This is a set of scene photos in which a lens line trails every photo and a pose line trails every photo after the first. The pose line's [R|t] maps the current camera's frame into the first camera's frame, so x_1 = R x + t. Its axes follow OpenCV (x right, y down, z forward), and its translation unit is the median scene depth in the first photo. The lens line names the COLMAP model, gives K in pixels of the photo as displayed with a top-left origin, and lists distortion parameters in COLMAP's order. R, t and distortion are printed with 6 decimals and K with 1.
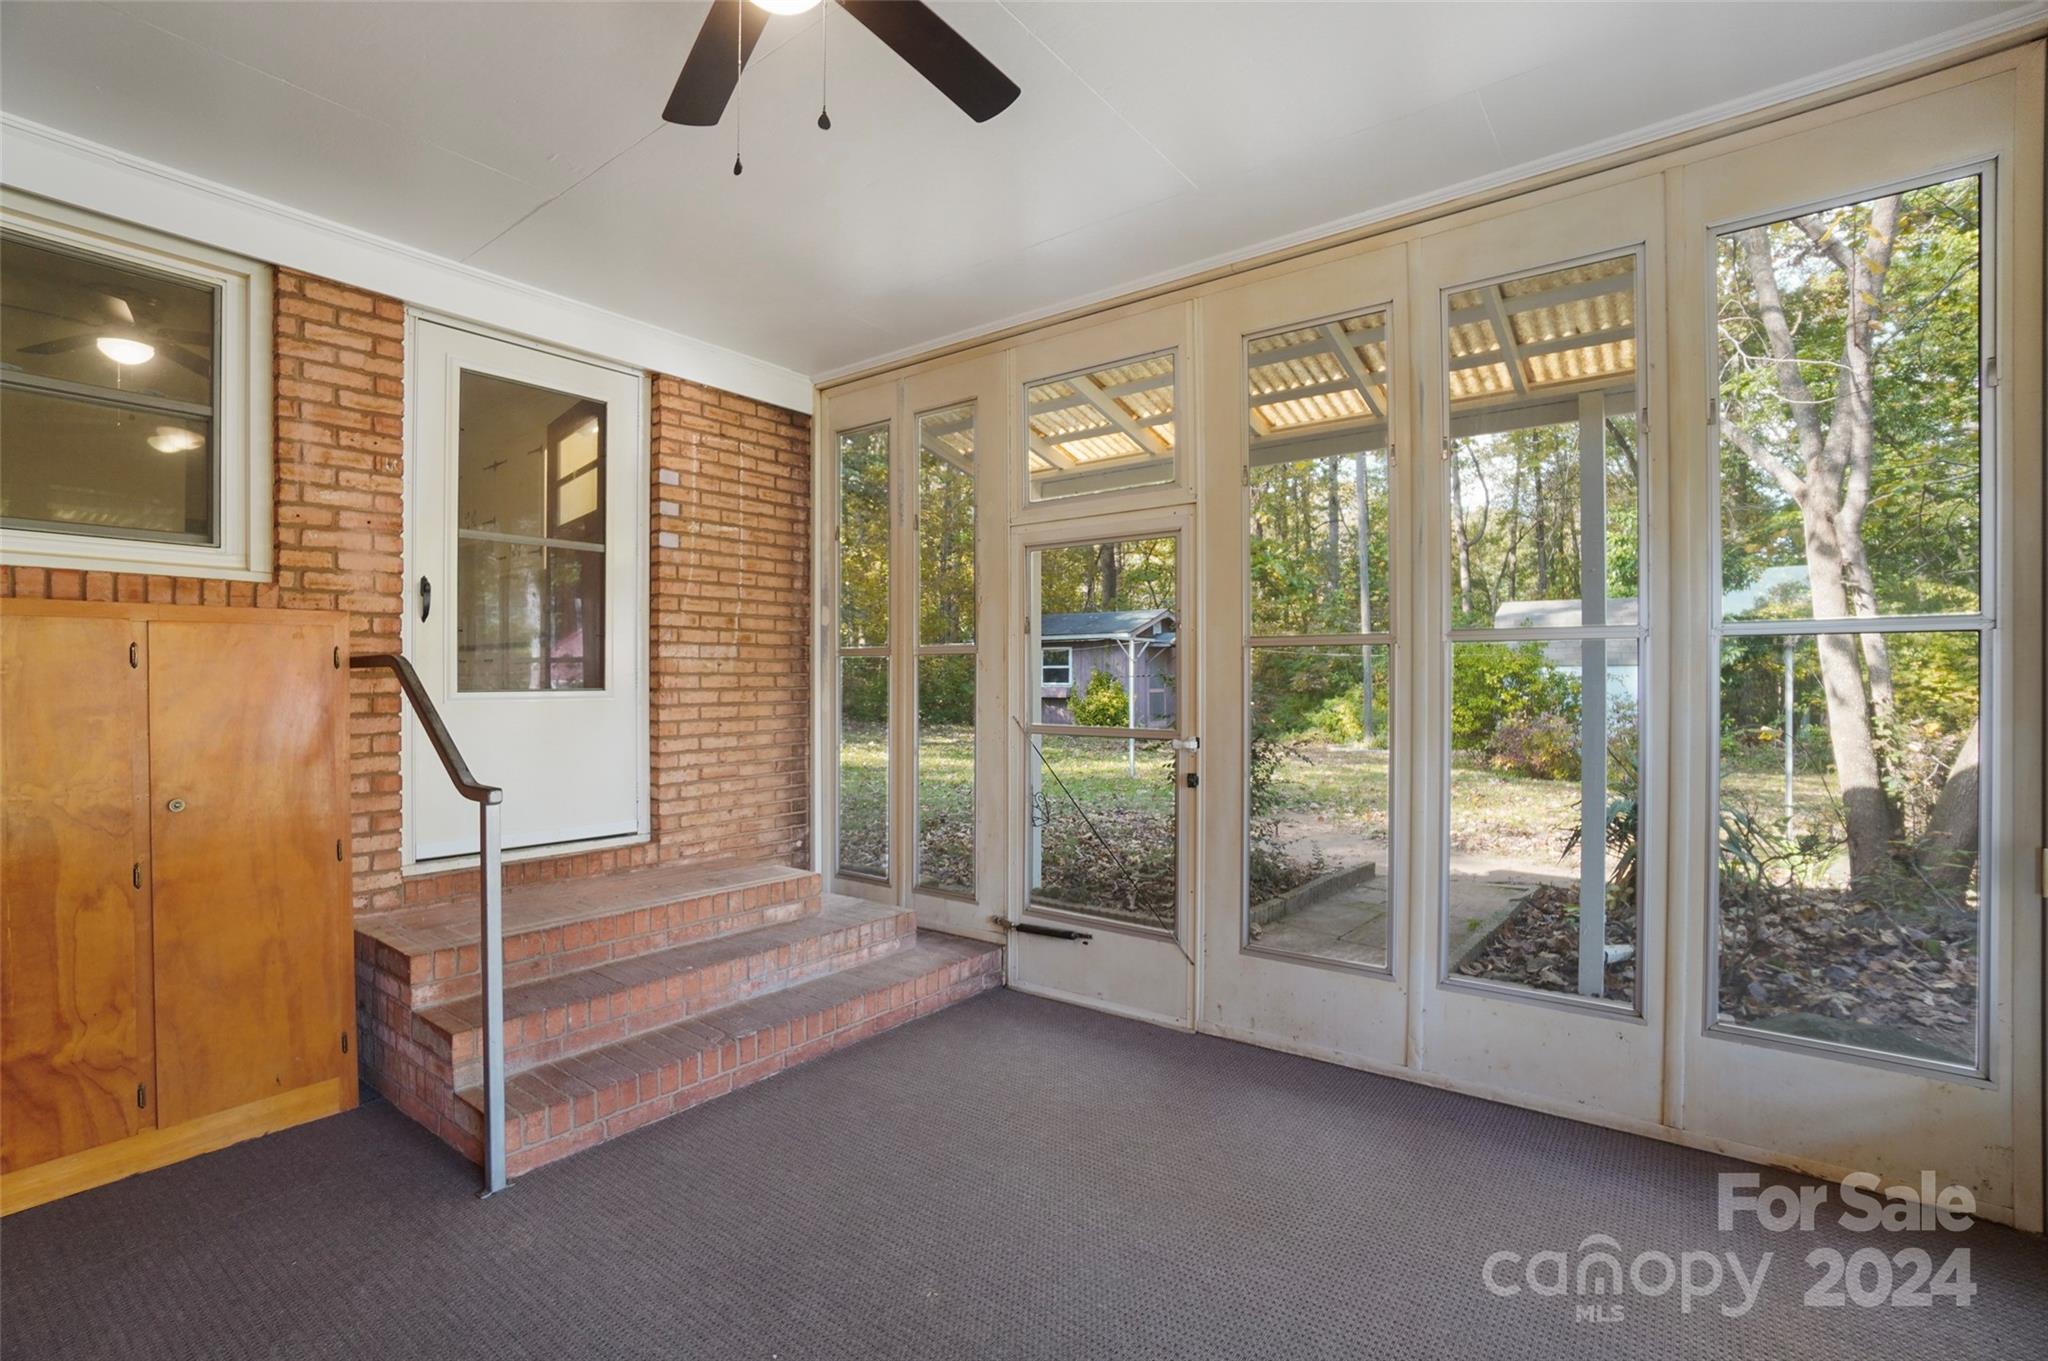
lens RADIAL K [[923.9, 0, 1023.0], [0, 923.9, 676.5], [0, 0, 1]] dist [-0.044535, 0.012694]
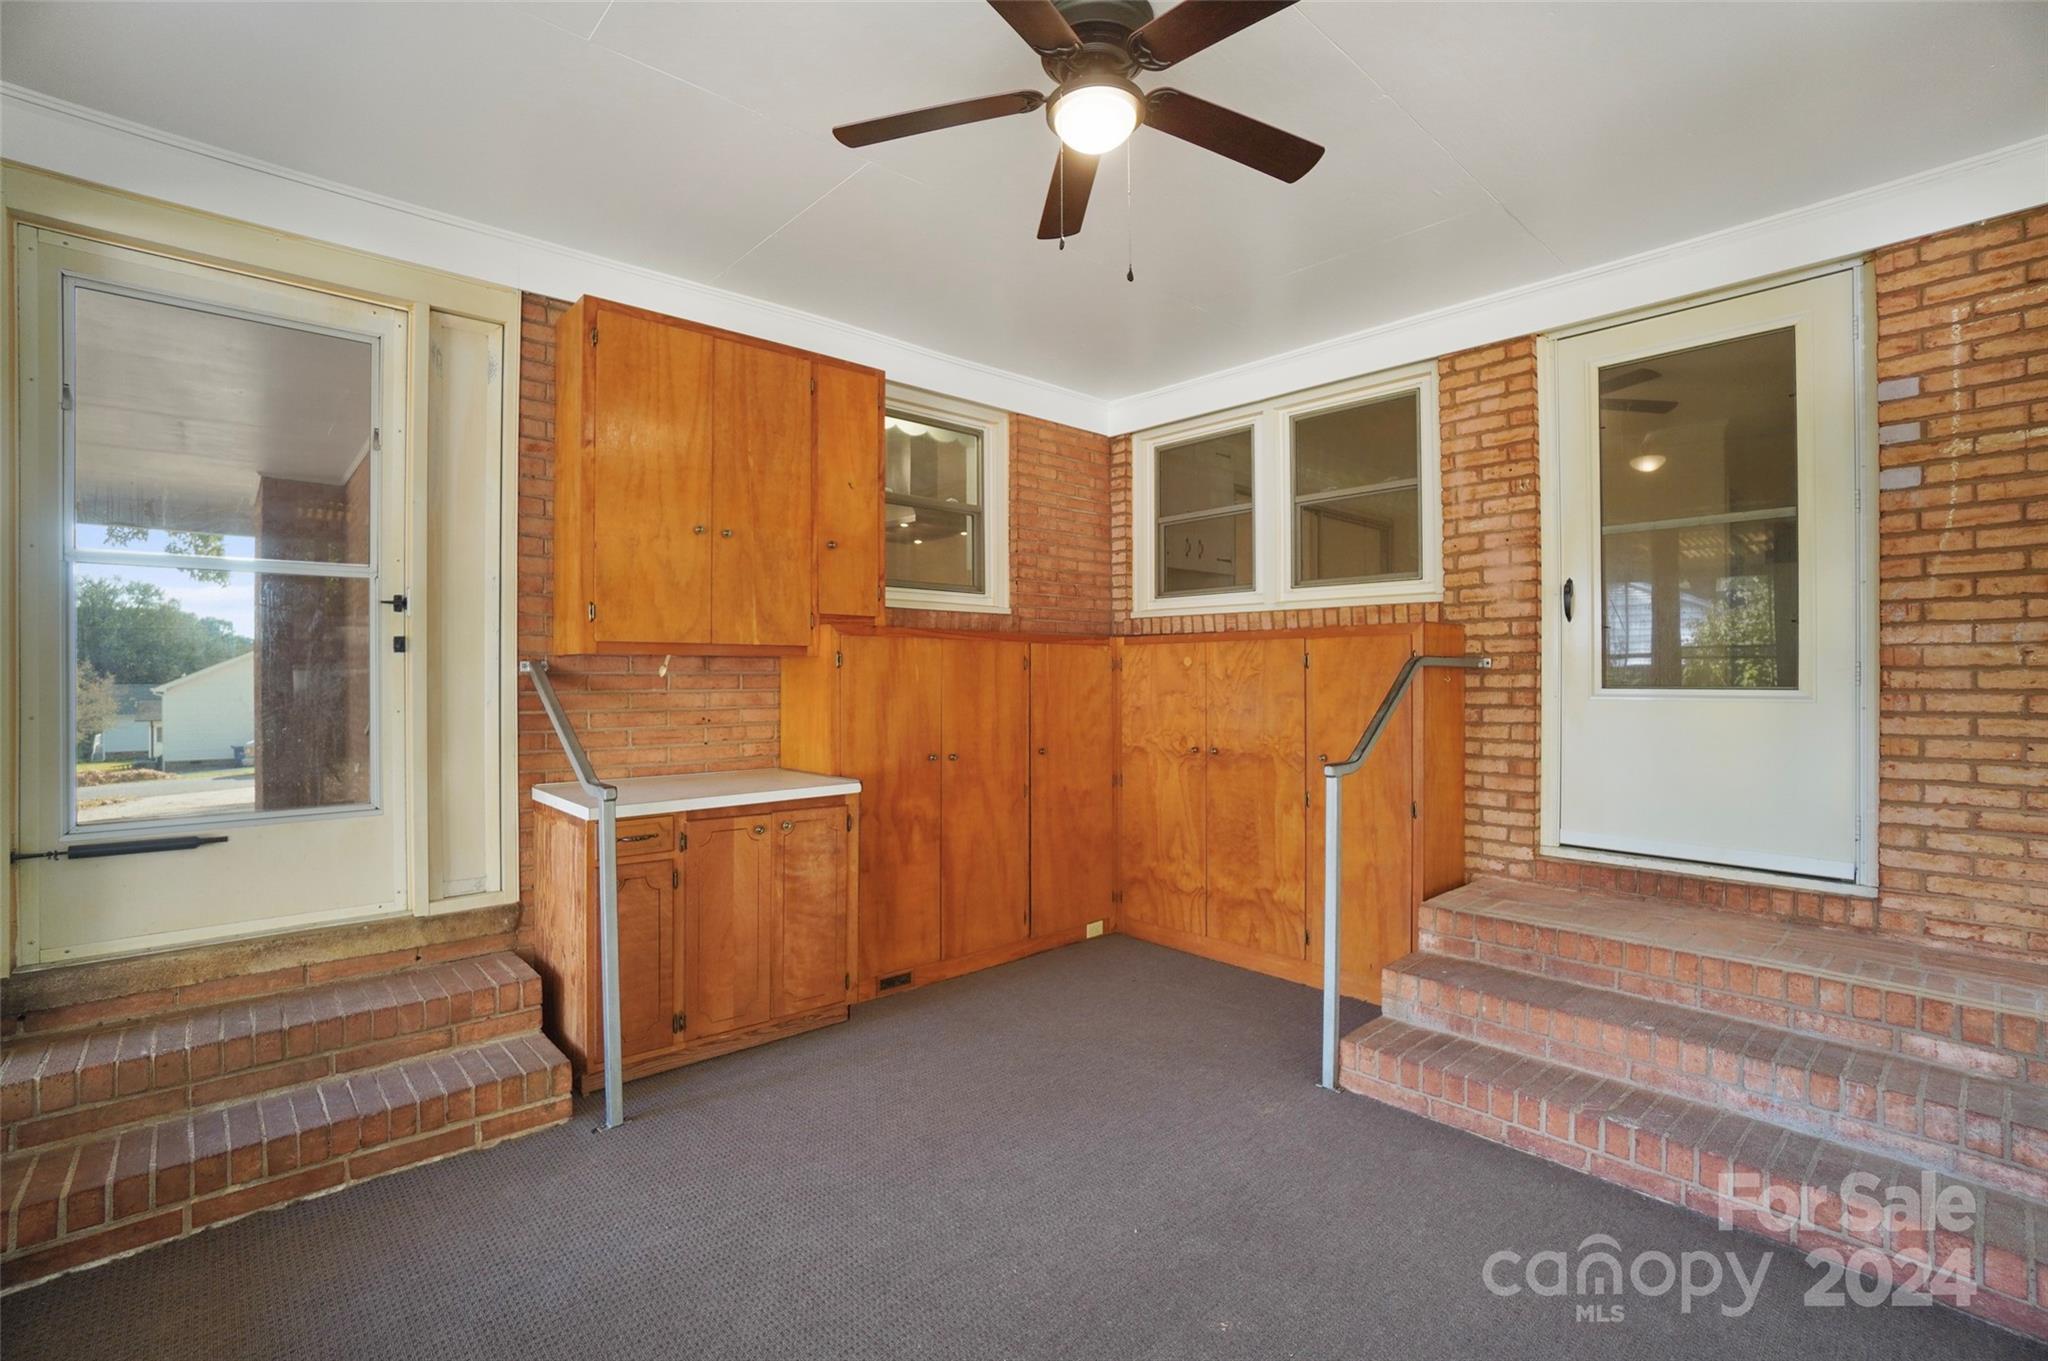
lens RADIAL K [[923.9, 0, 1018.0], [0, 923.9, 674.2], [0, 0, 1]] dist [-0.044535, 0.012694]
pose [[-0.186095, 0.000106, -0.982532, 0.530377], [0.003910, 0.999992, -0.000632, -0.000400], [0.982524, -0.003959, -0.186094, 0.591773]]
